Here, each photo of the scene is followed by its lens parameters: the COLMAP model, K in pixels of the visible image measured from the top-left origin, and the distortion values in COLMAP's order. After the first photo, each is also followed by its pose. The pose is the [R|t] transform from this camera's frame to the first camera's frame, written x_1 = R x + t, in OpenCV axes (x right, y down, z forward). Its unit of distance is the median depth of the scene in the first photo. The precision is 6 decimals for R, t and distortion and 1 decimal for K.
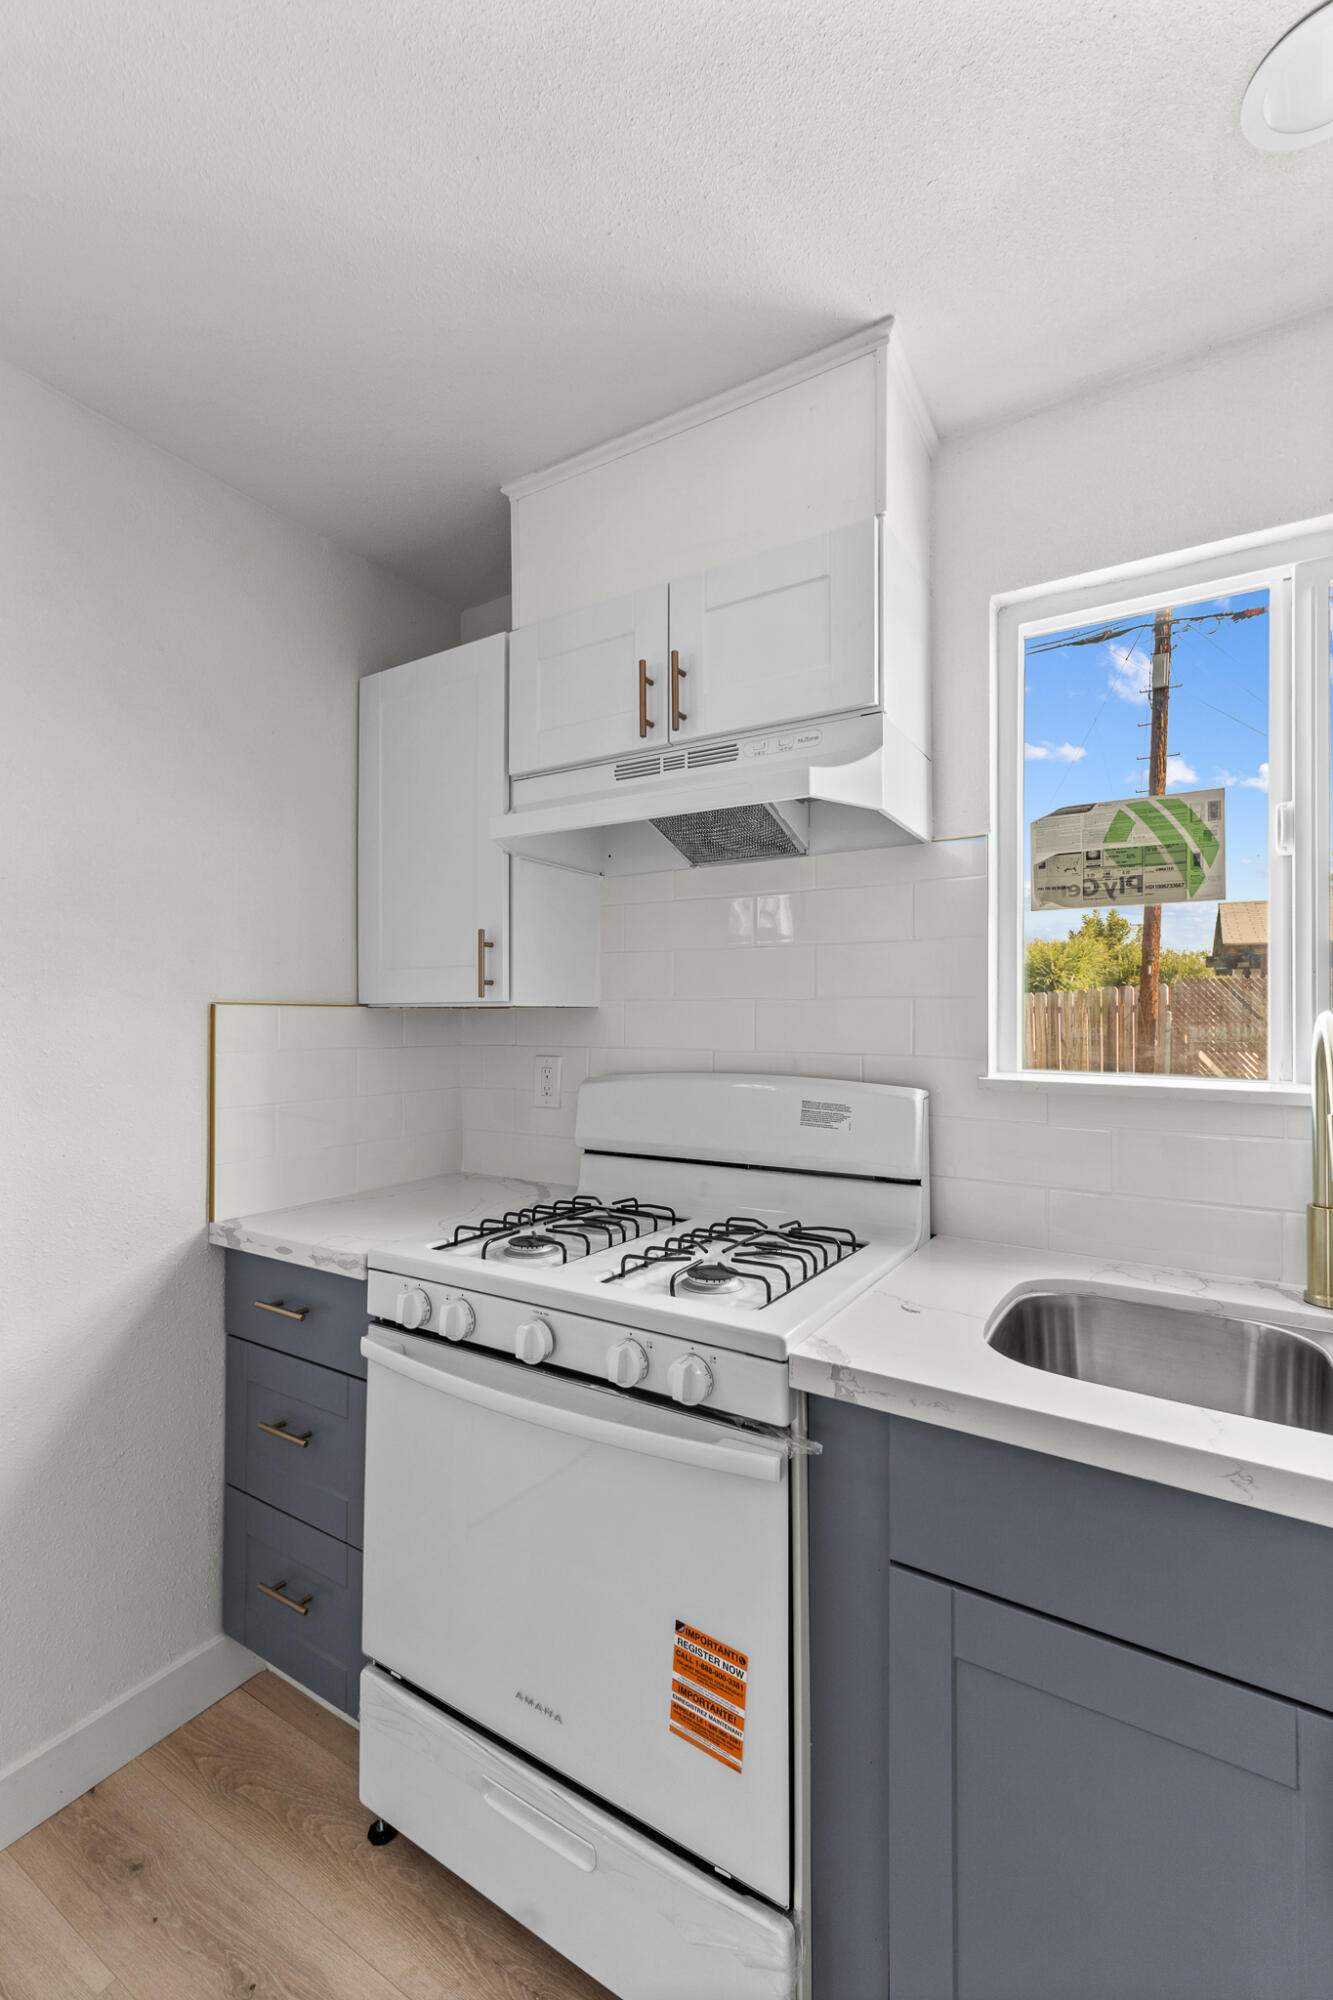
lens RADIAL K [[852.9, 0, 667.4], [0, 852.9, 1002.9], [0, 0, 1]] dist [0.008541, -0.000553]
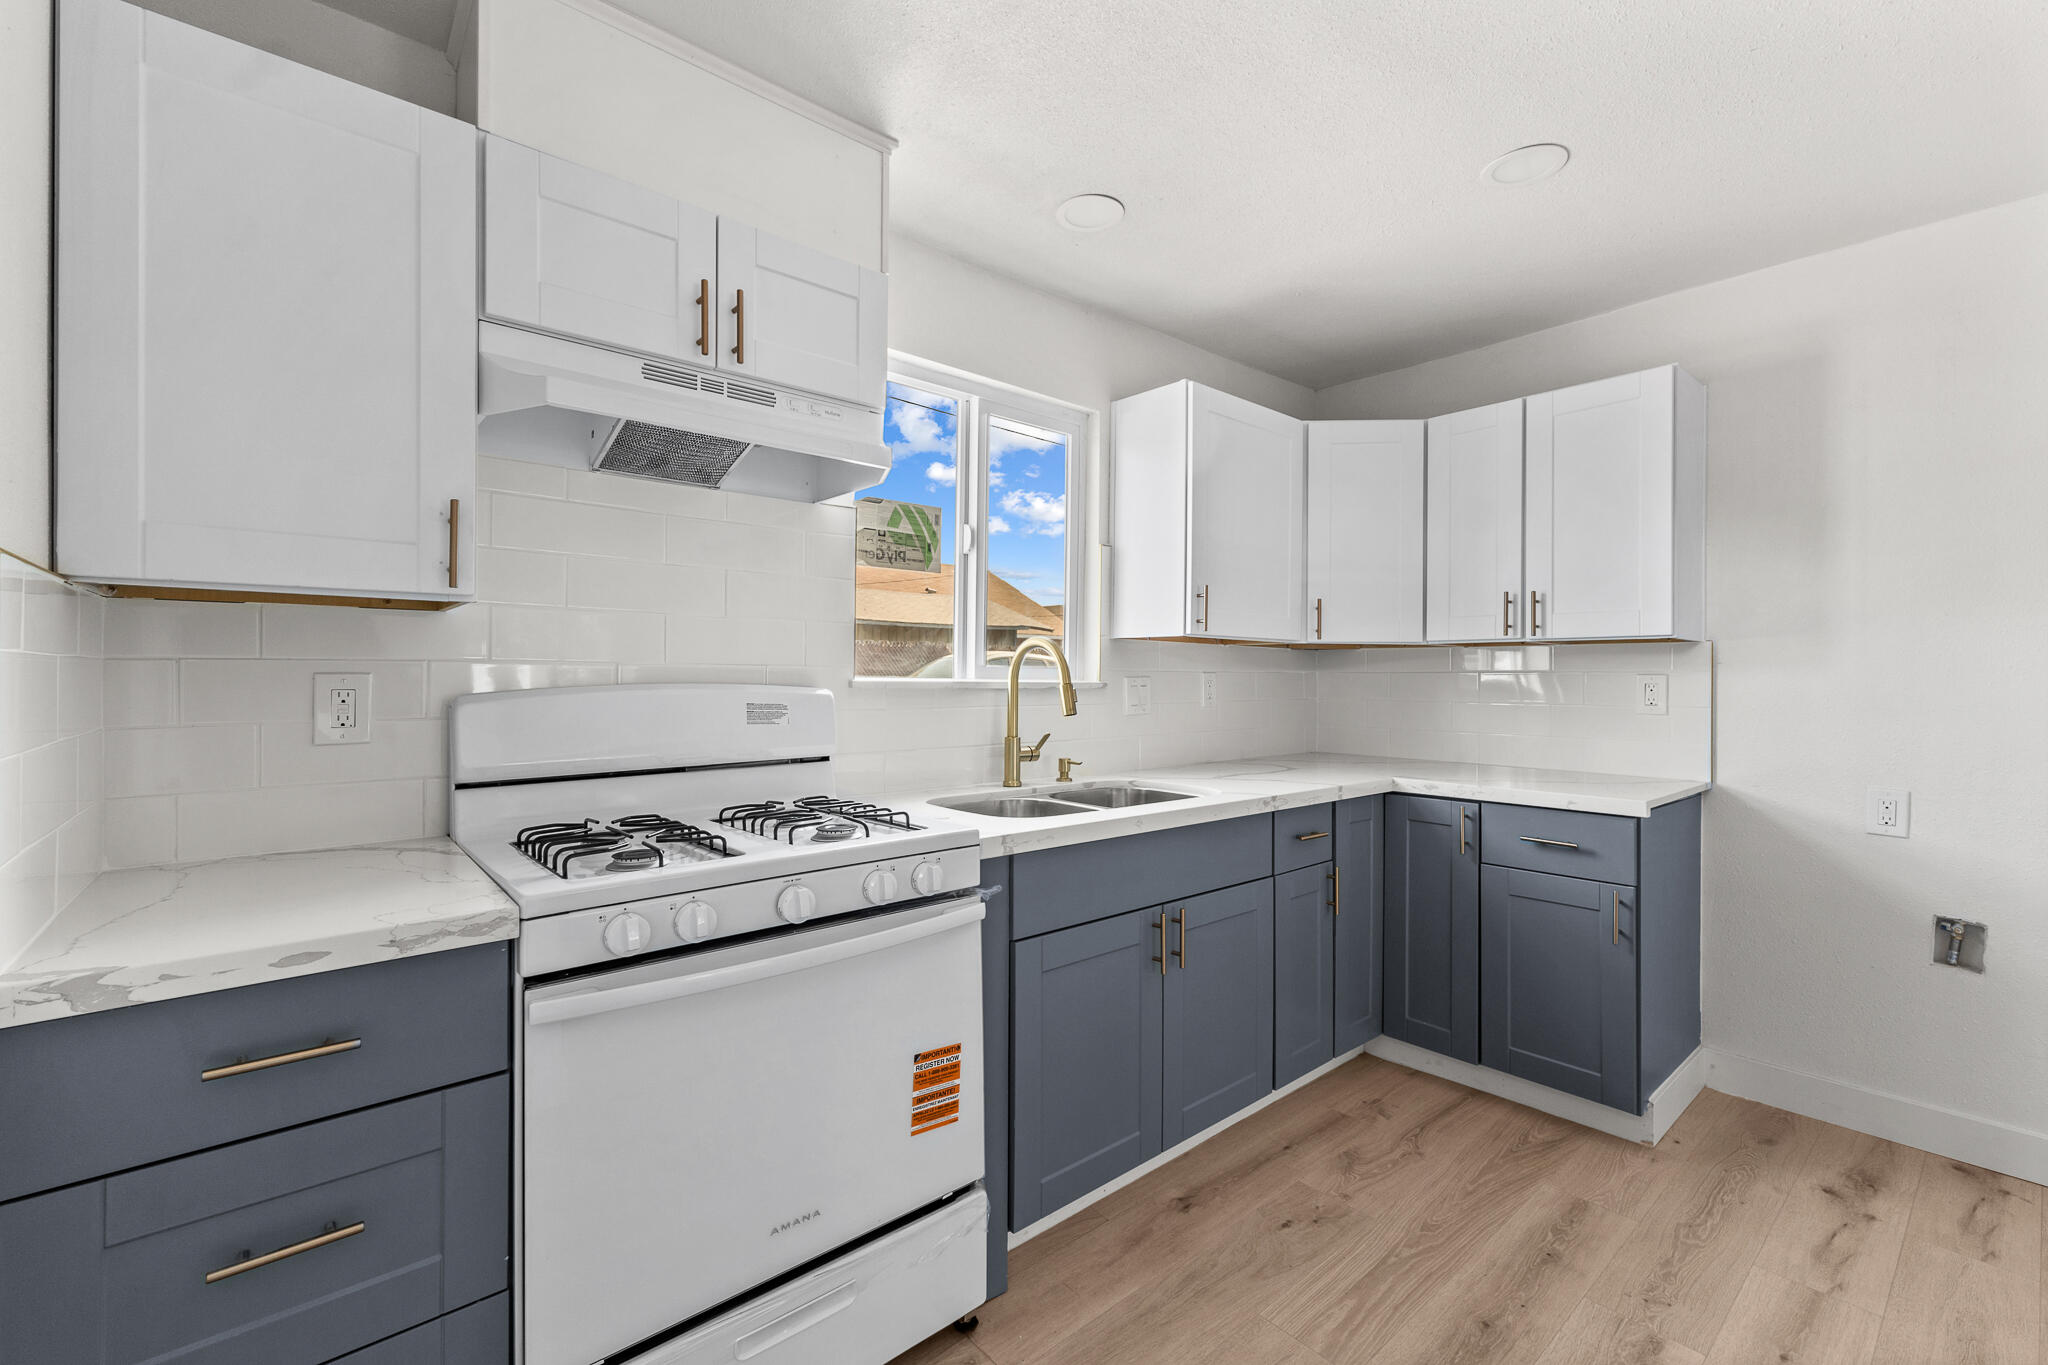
lens RADIAL K [[873.3, 0, 1027.4], [0, 873.3, 672.6], [0, 0, 1]] dist [0.008541, -0.000553]
pose [[0.296598, 0.001750, 0.955001, -0.931056], [-0.019561, 0.999800, 0.004243, 0.064305], [-0.954802, -0.019939, 0.296572, 0.299556]]
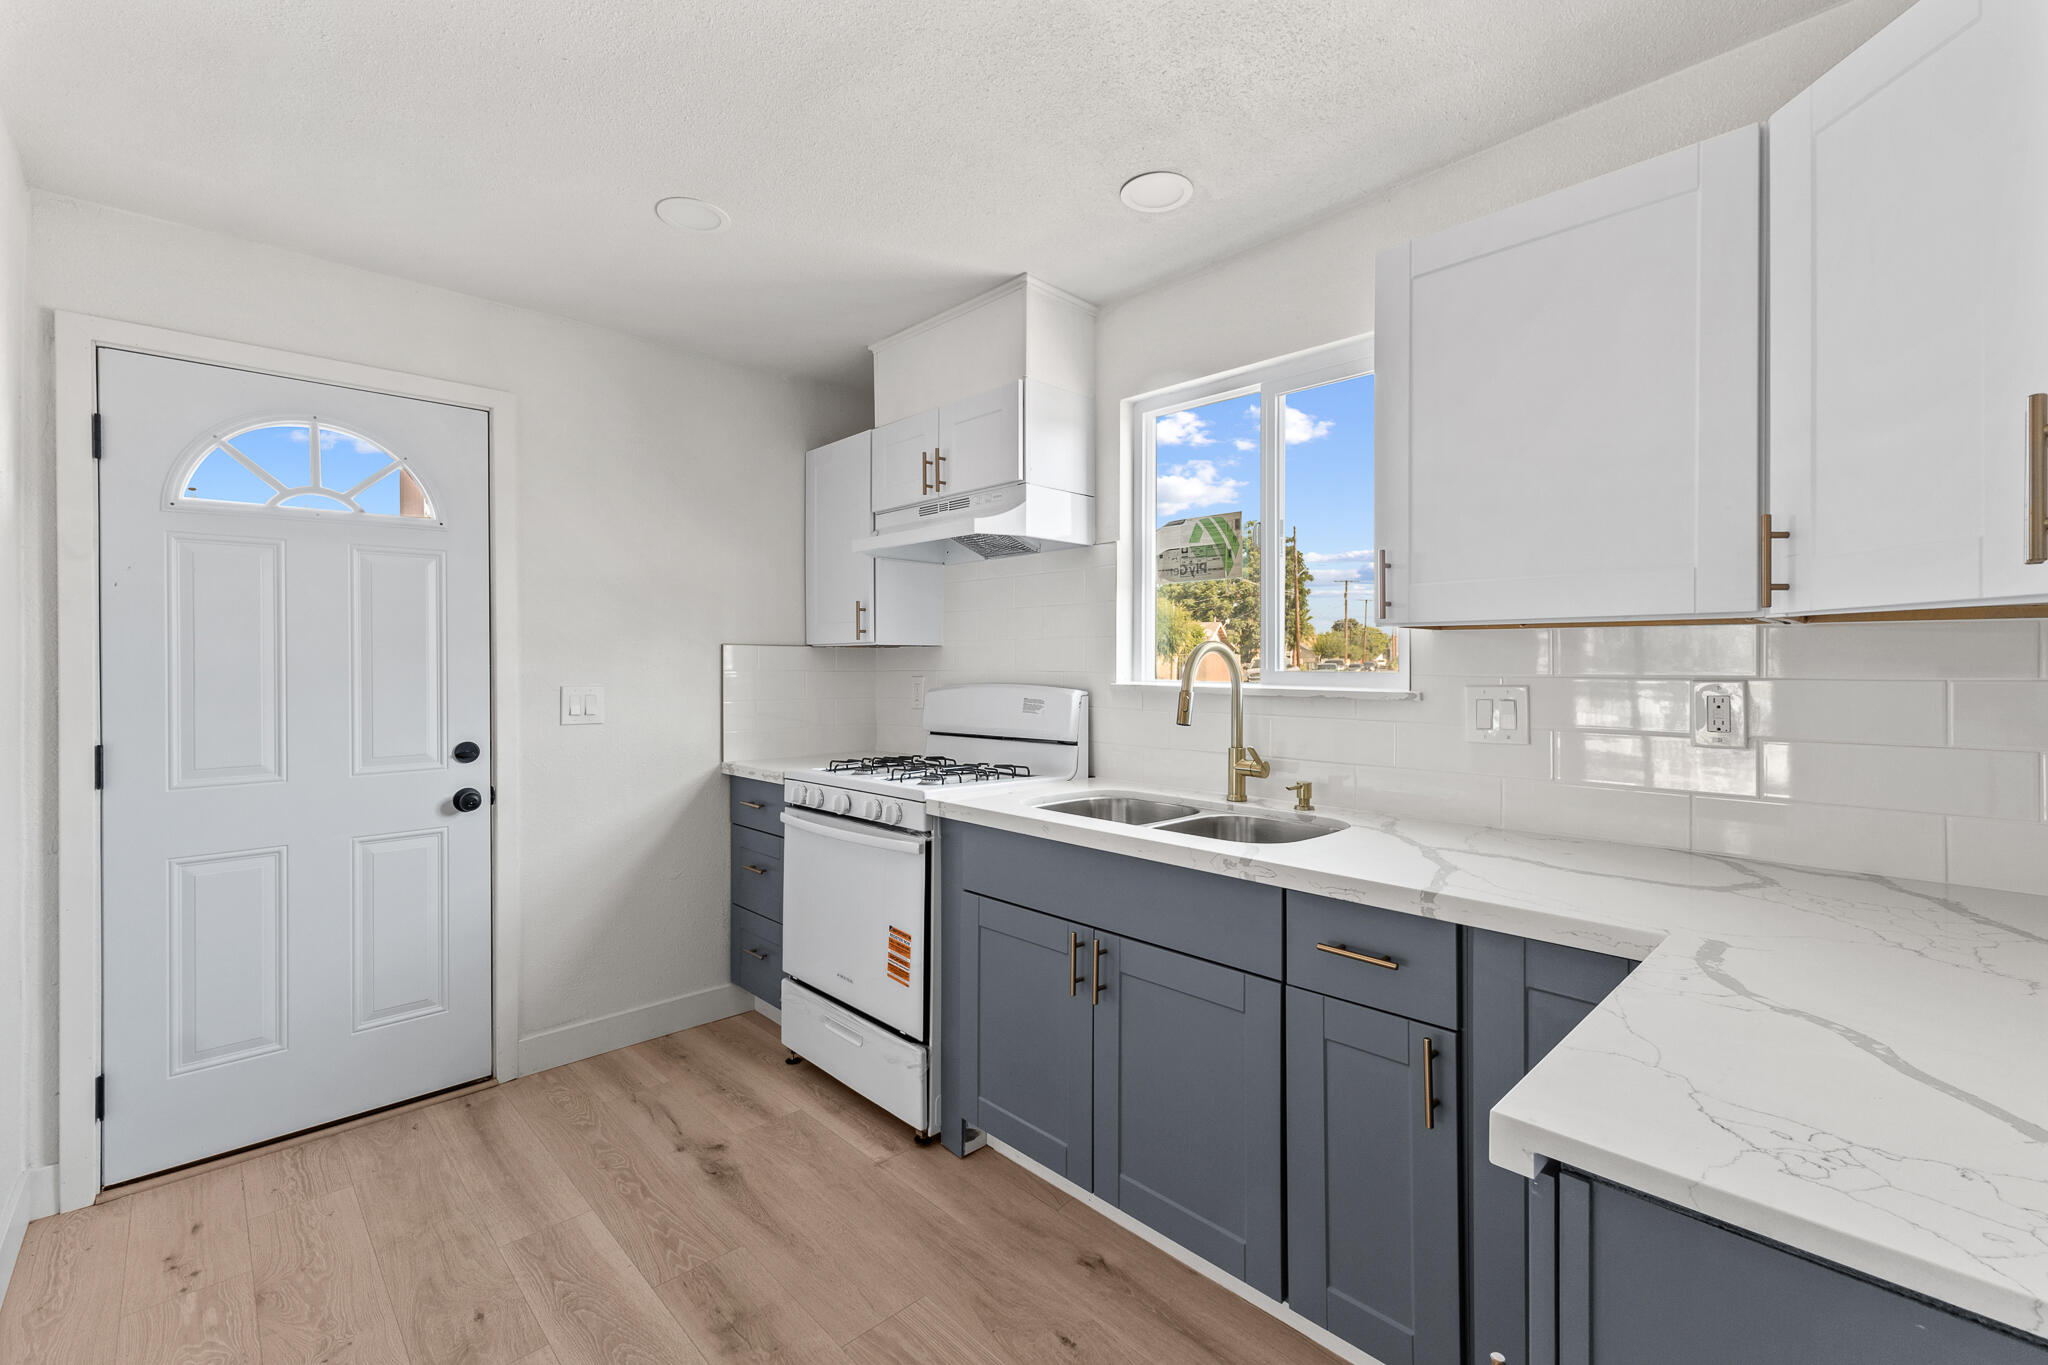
lens RADIAL K [[882.1, 0, 1030.5], [0, 882.1, 663.7], [0, 0, 1]] dist [0.007019, 0.000008]
pose [[0.968549, -0.002015, -0.248813, 0.654117], [0.005147, 0.999915, 0.011939, 0.026119], [0.248768, -0.012844, 0.968478, -0.761140]]
